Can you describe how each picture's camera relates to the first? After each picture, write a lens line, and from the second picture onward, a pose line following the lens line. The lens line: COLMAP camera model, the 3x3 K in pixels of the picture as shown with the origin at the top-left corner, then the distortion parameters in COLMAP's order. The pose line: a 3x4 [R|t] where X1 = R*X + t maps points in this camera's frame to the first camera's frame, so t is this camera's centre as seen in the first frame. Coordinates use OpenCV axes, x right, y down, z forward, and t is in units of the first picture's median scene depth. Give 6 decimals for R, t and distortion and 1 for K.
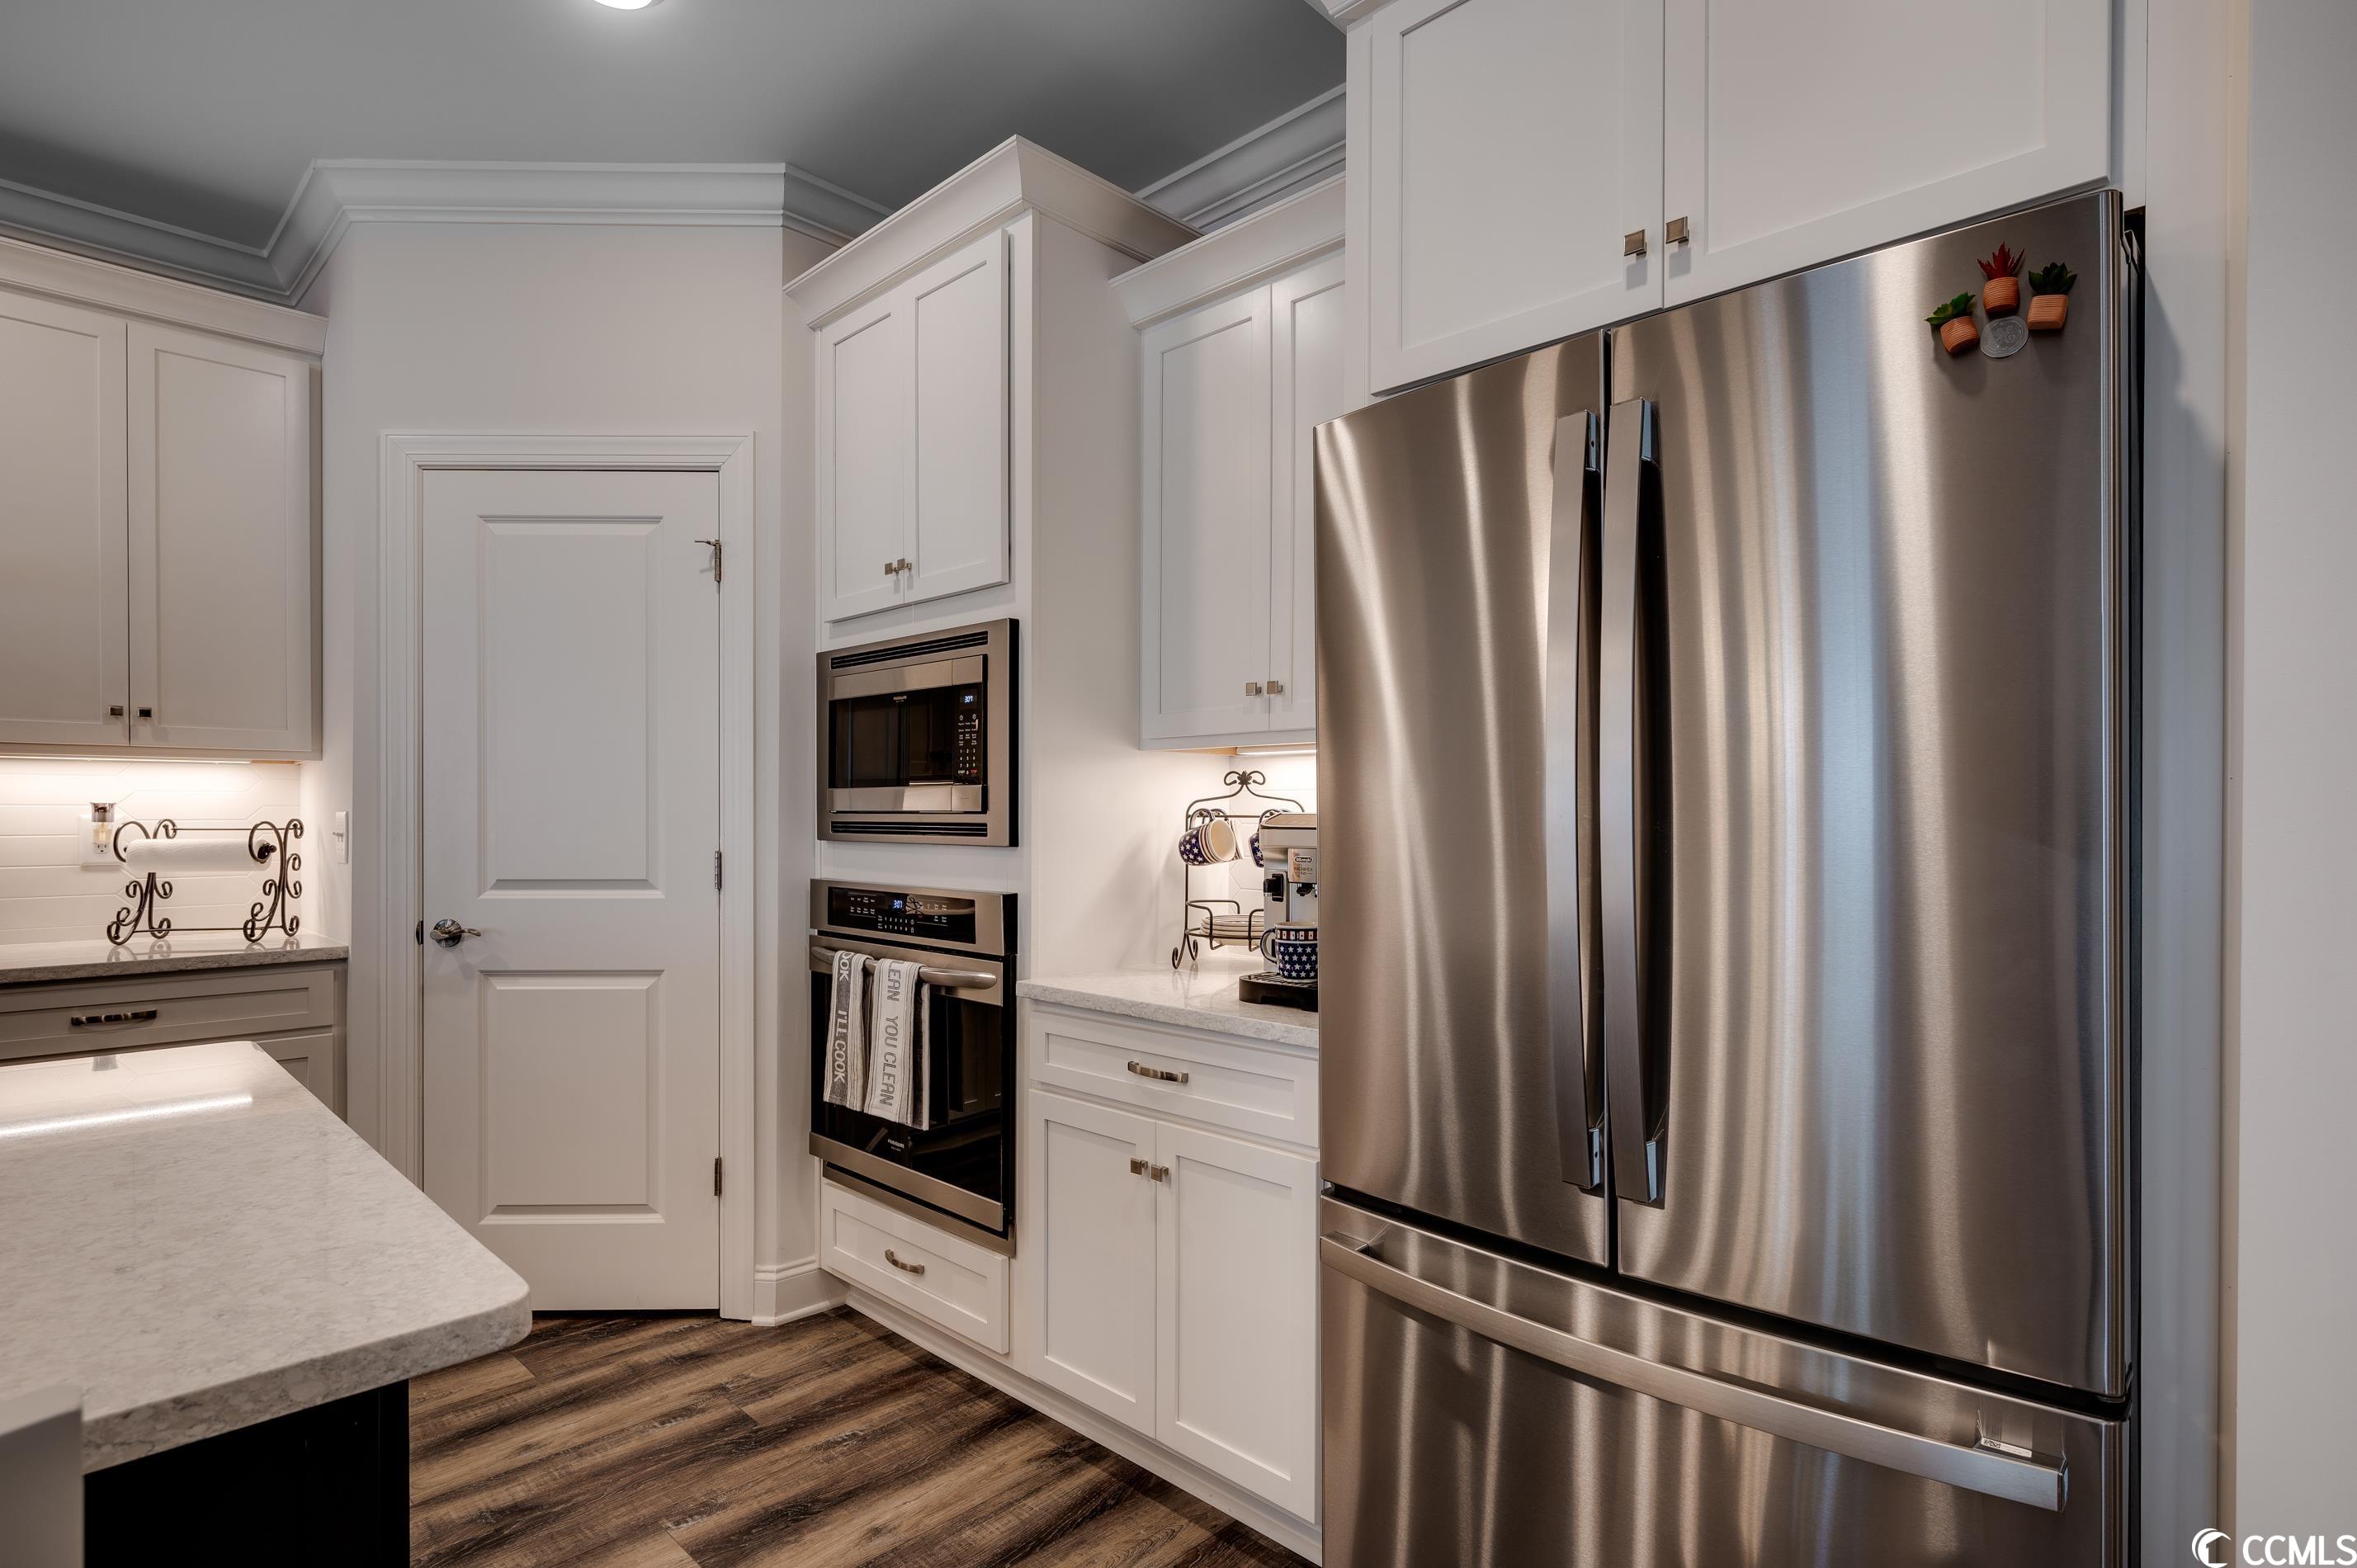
lens RADIAL K [[1170.7, 0, 1188.4], [0, 1170.7, 825.5], [0, 0, 1]] dist [-0.000080, -0.000015]
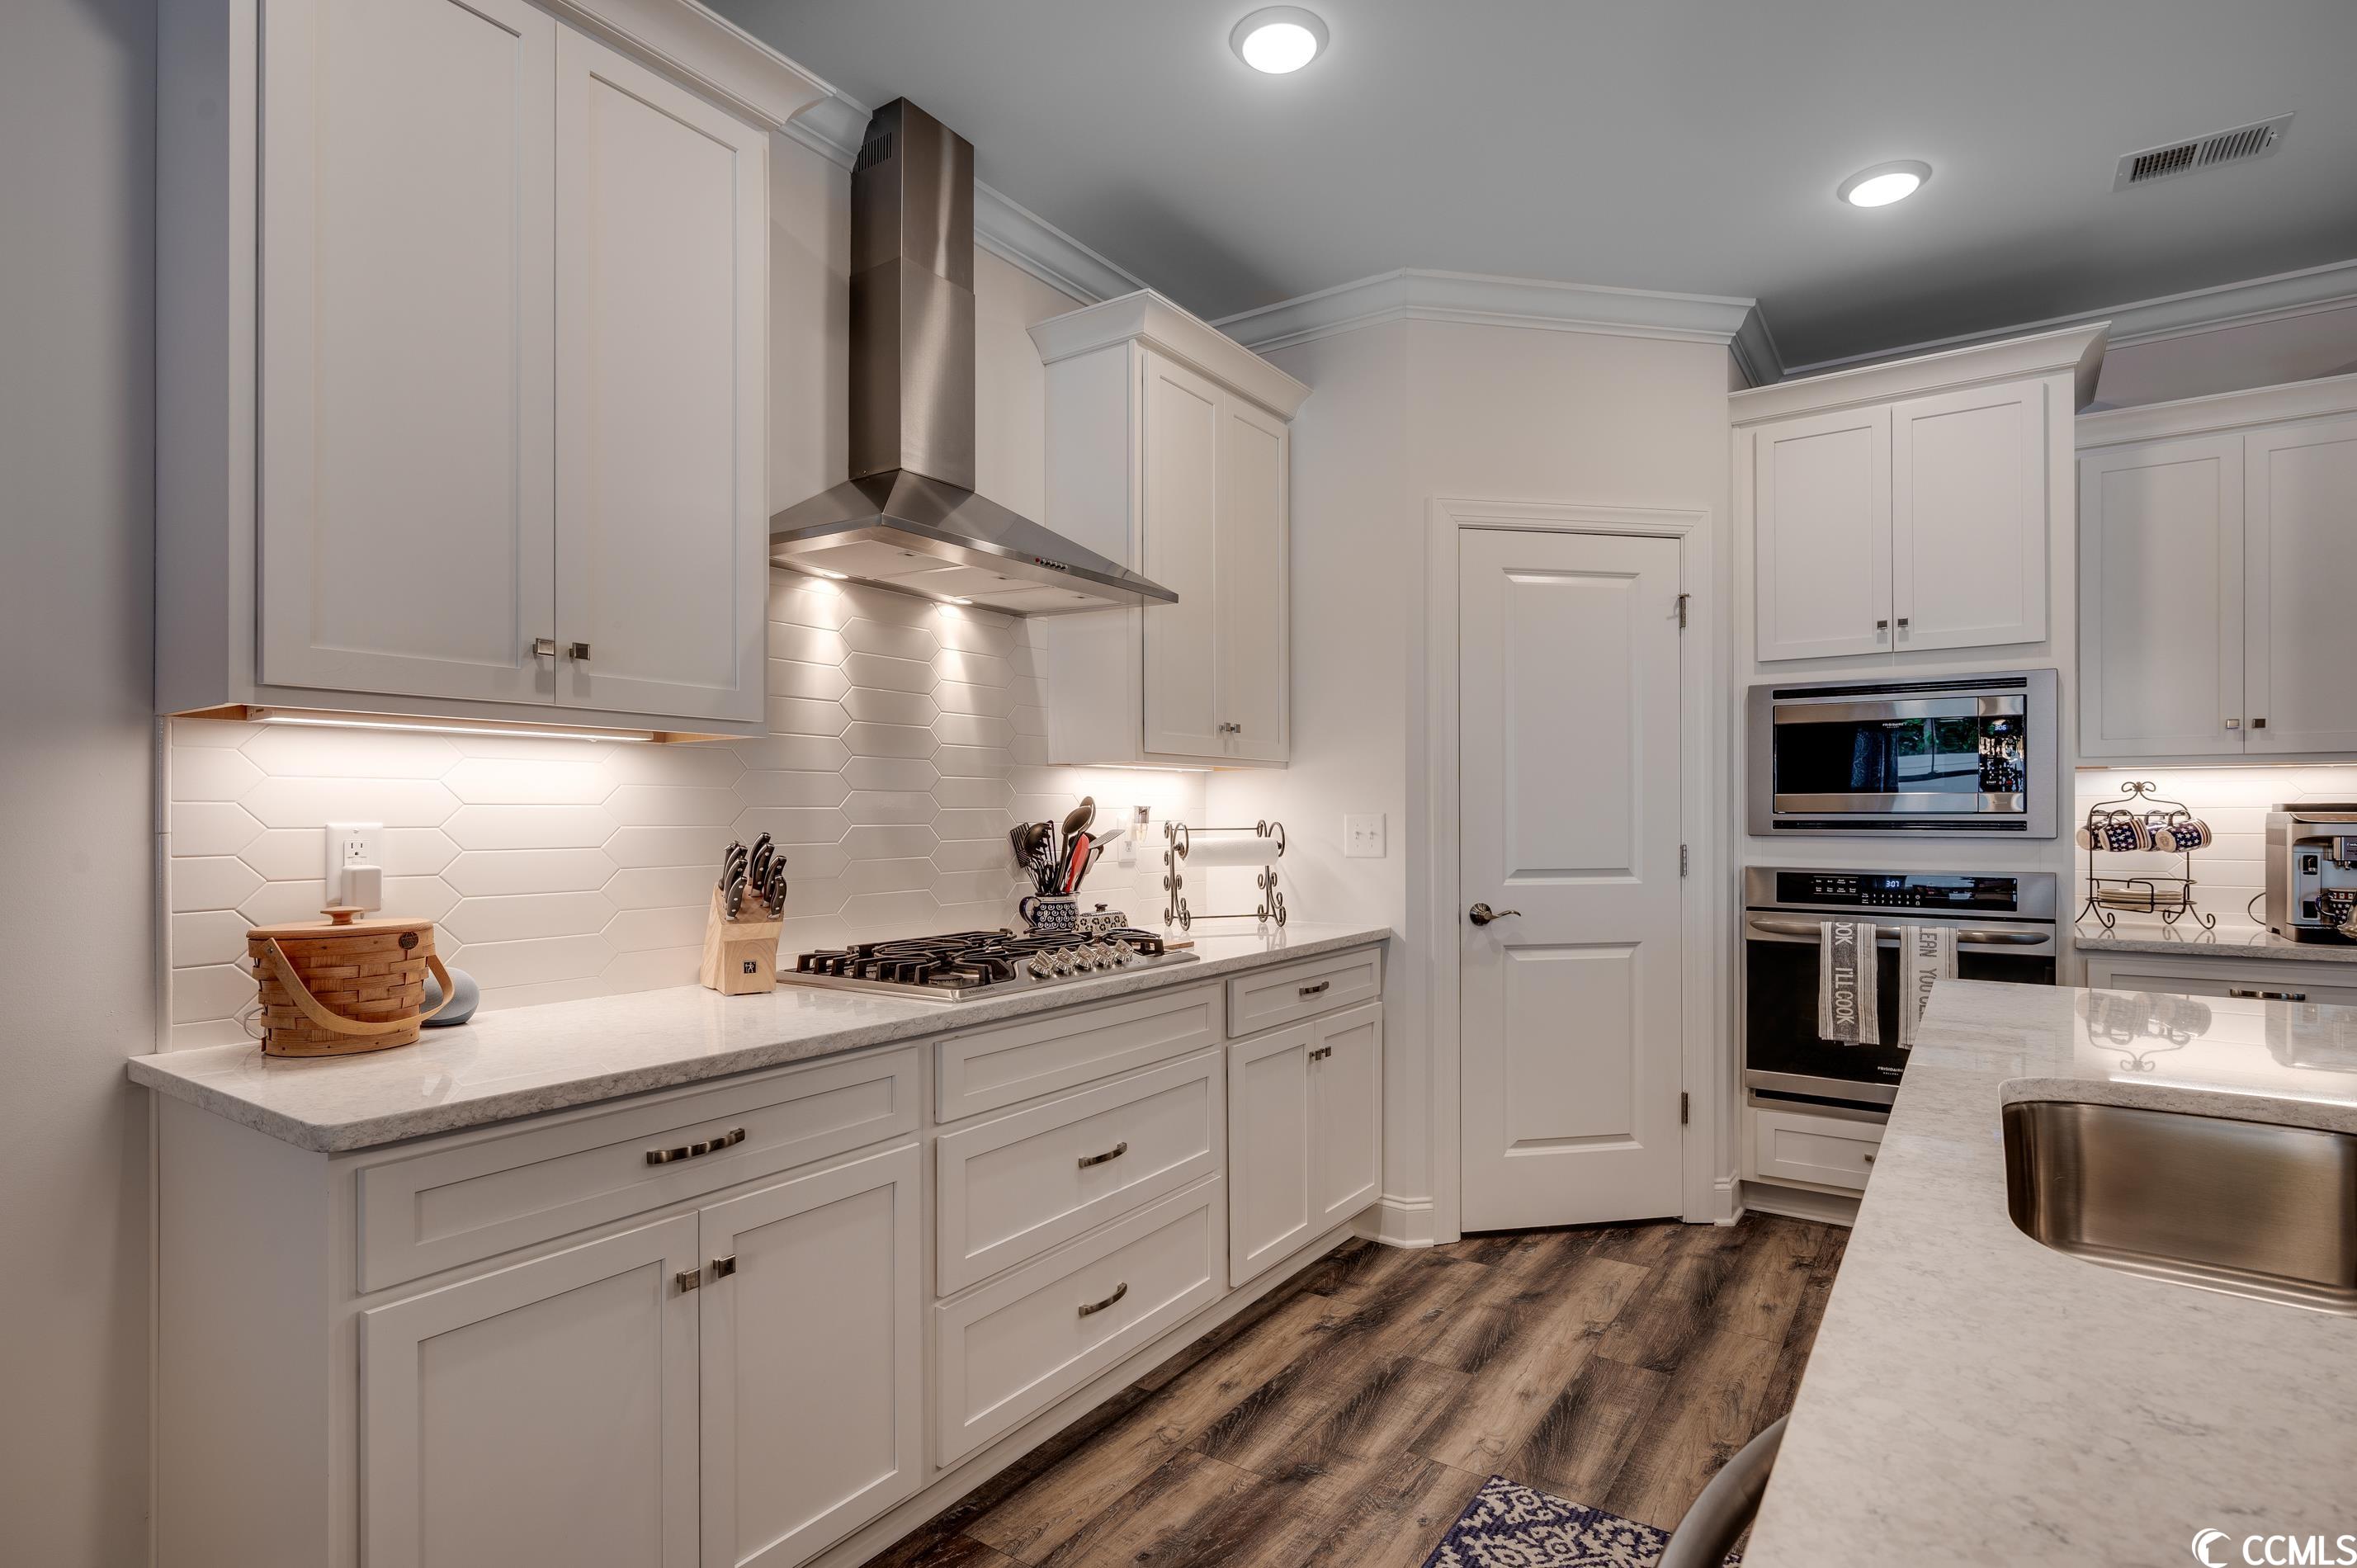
lens RADIAL K [[1162.2, 0, 1189.1], [0, 1162.2, 813.6], [0, 0, 1]] dist [-0.002310, -0.000602]
pose [[0.985813, -0.002548, 0.167828, -1.224309], [0.004130, 0.999950, -0.009079, -0.002026], [-0.167796, 0.009644, 0.985775, -0.134904]]
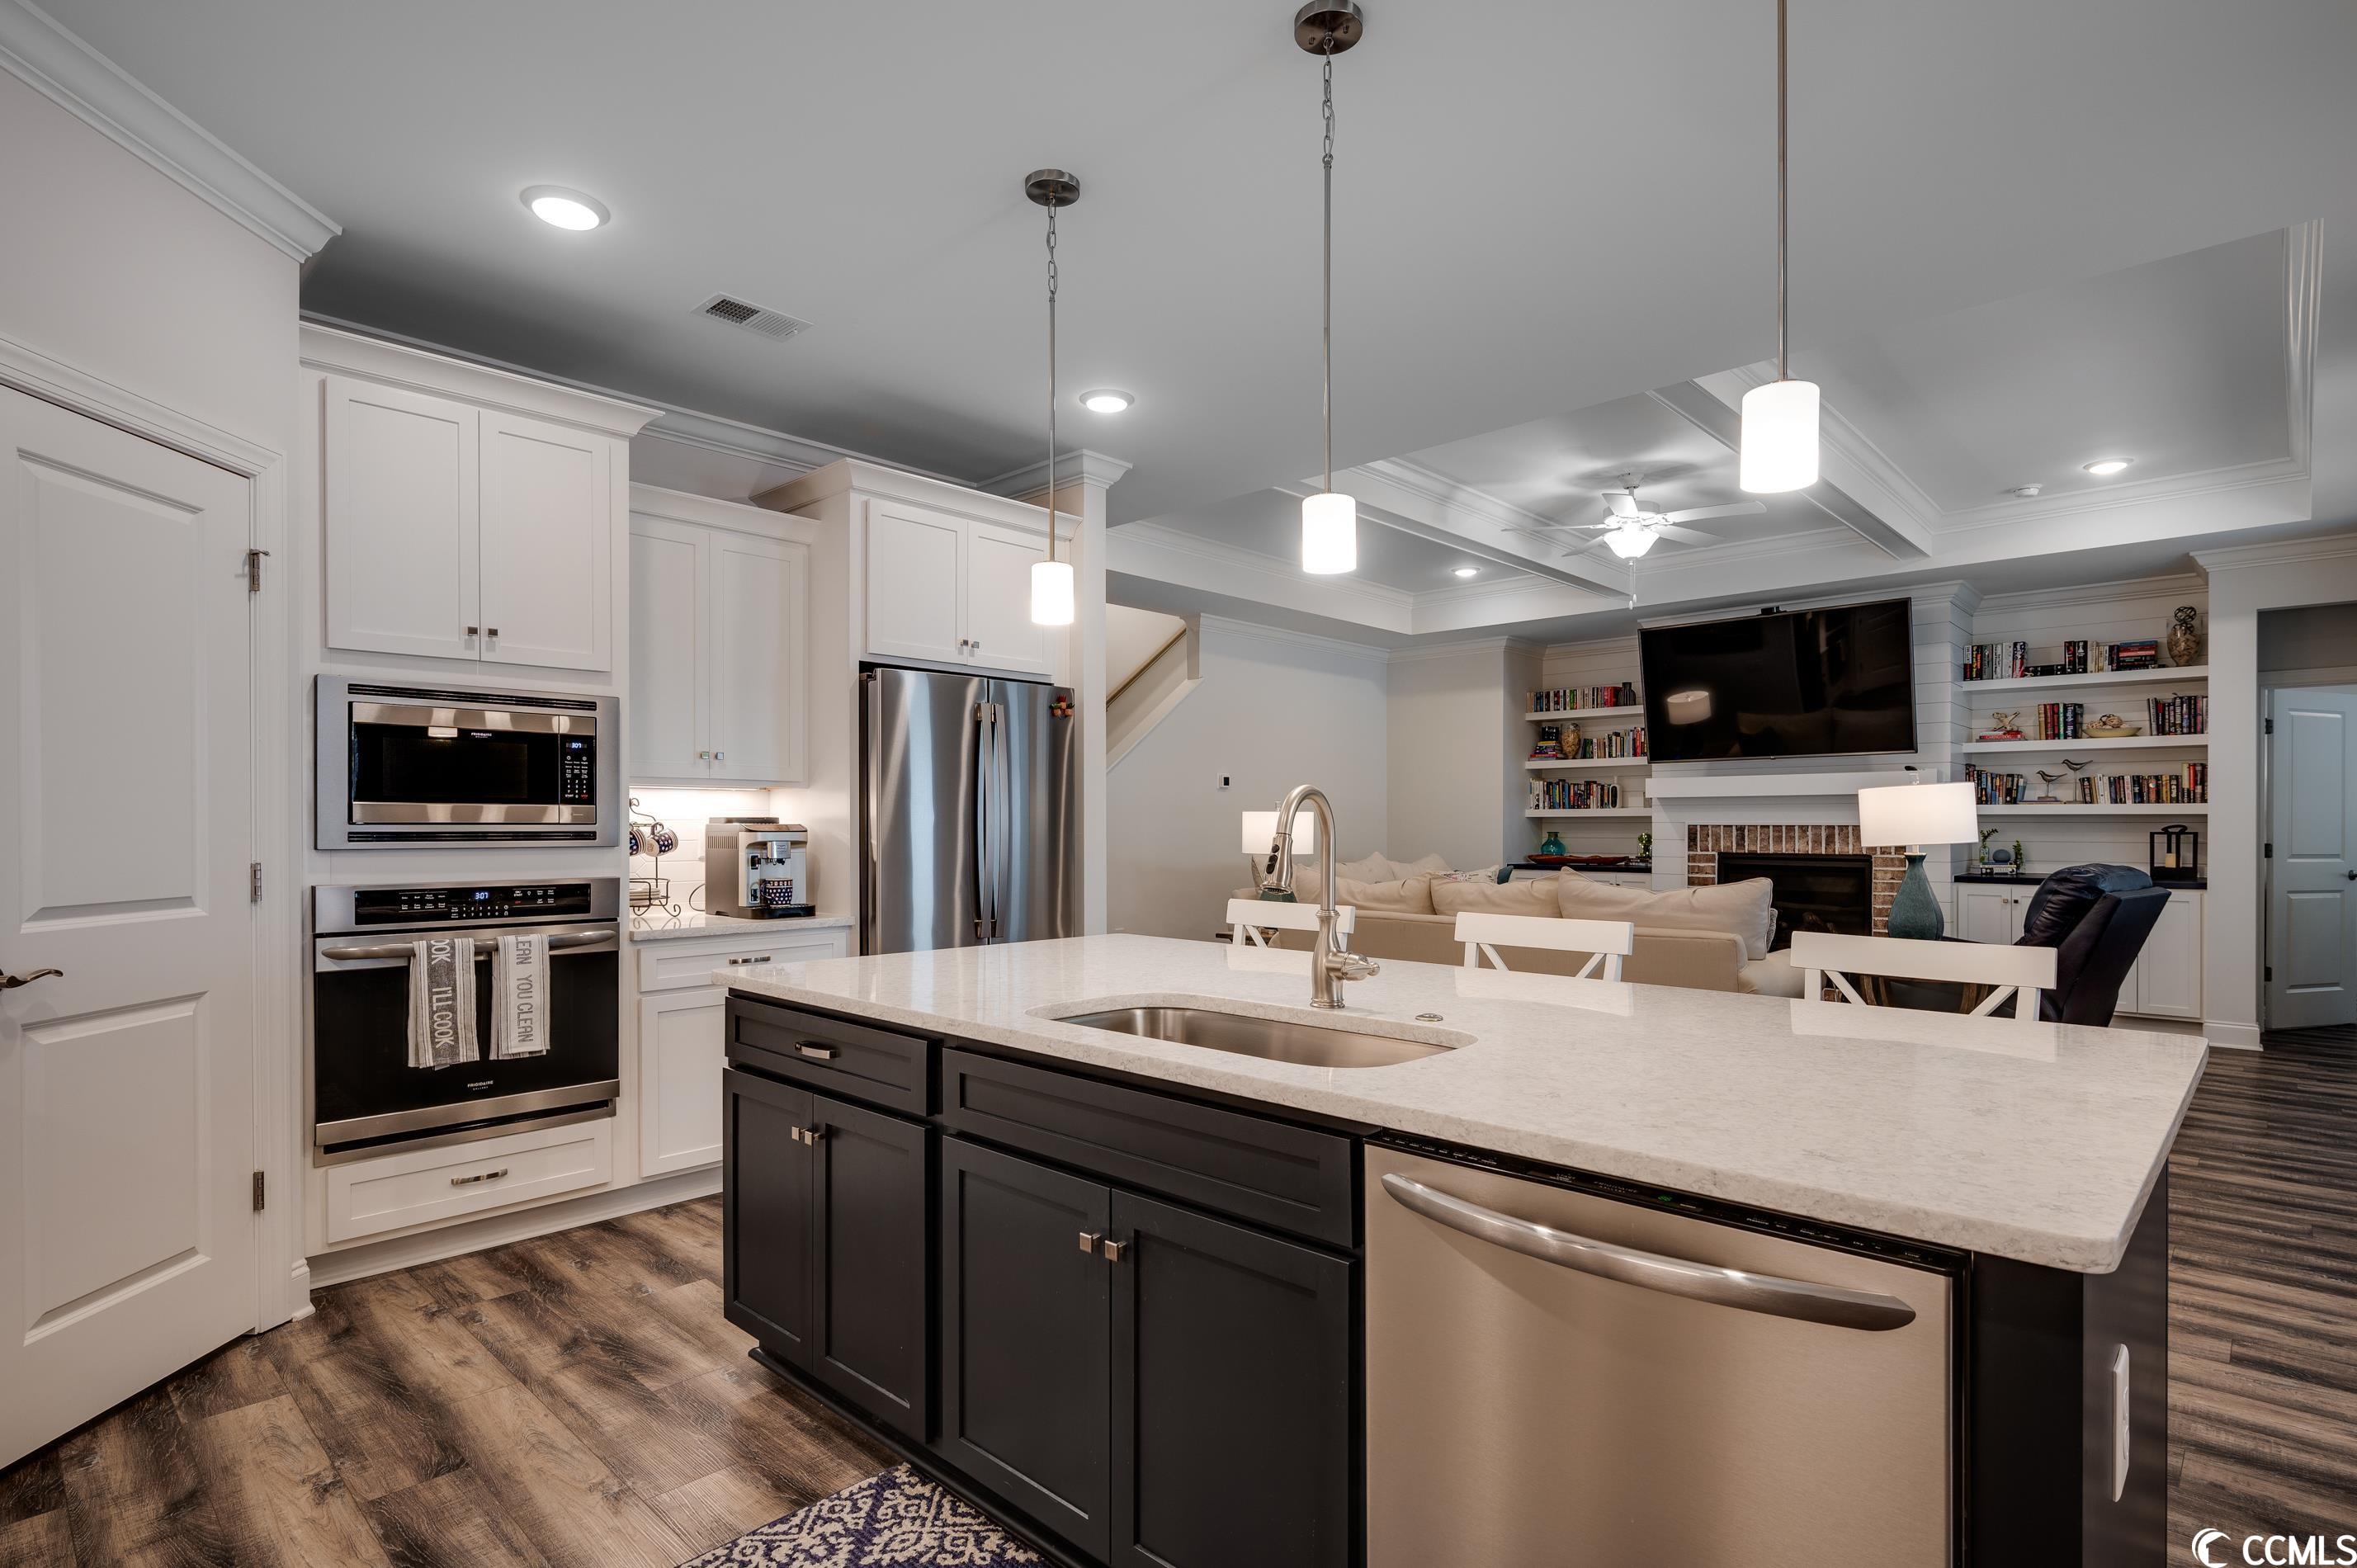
lens RADIAL K [[1170.7, 0, 1188.4], [0, 1170.7, 825.5], [0, 0, 1]] dist [-0.000080, -0.000015]
pose [[-0.007547, -0.002489, 0.999968, -1.525012], [0.009314, 0.999953, 0.002559, -0.005437], [-0.999928, 0.009333, -0.007524, 0.236311]]
